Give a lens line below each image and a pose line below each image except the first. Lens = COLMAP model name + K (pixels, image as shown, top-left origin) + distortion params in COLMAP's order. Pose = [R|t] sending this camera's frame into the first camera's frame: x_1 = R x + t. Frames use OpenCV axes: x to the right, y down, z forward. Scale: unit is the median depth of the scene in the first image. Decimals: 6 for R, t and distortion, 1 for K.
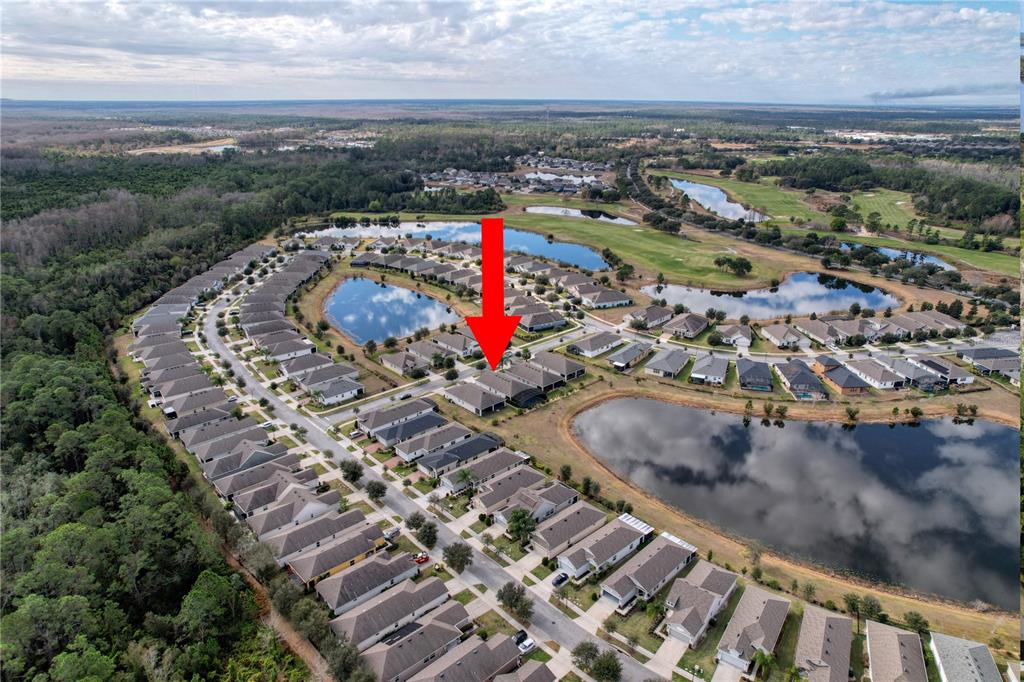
lens RADIAL K [[657.6, 0, 512.7], [0, 657.6, 346.3], [0, 0, 1]] dist [-0.083773, 0.074912]
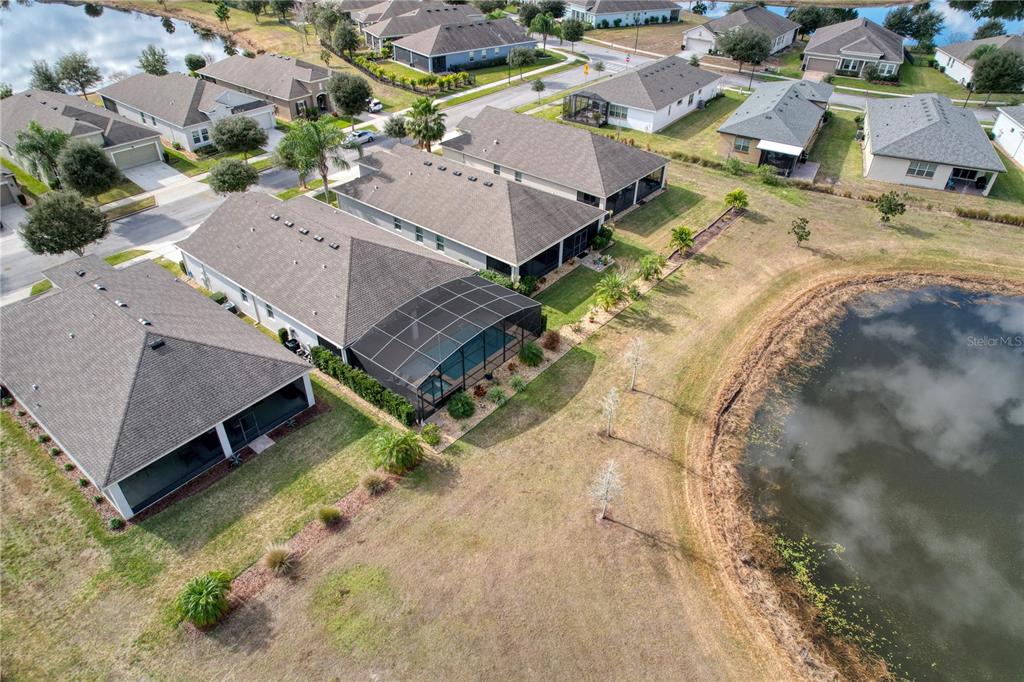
lens RADIAL K [[657.6, 0, 512.7], [0, 657.6, 346.3], [0, 0, 1]] dist [-0.083773, 0.074912]
pose [[0.990303, -0.077154, 0.115531, 0.017920], [0.044171, 0.963319, 0.264700, 0.029930], [-0.131716, -0.257030, 0.957385, 0.725277]]
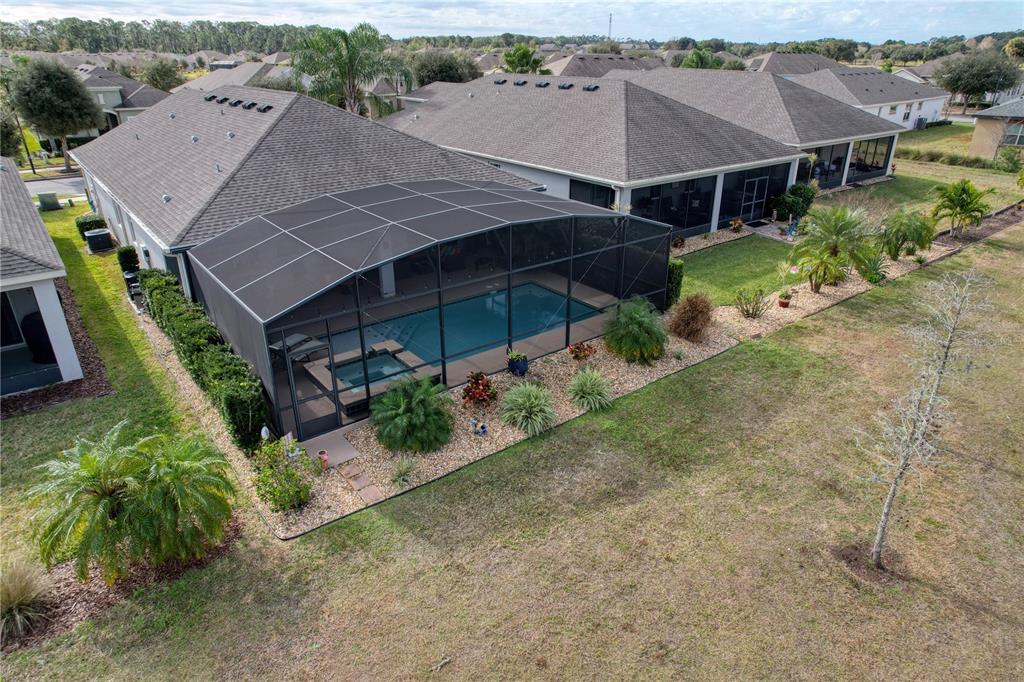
lens RADIAL K [[657.6, 0, 512.7], [0, 657.6, 346.3], [0, 0, 1]] dist [-0.083773, 0.074912]
pose [[0.996626, 0.029575, -0.076557, 0.033609], [-0.024369, 0.997384, 0.068059, 0.071372], [0.078370, -0.065964, 0.994740, 0.812871]]
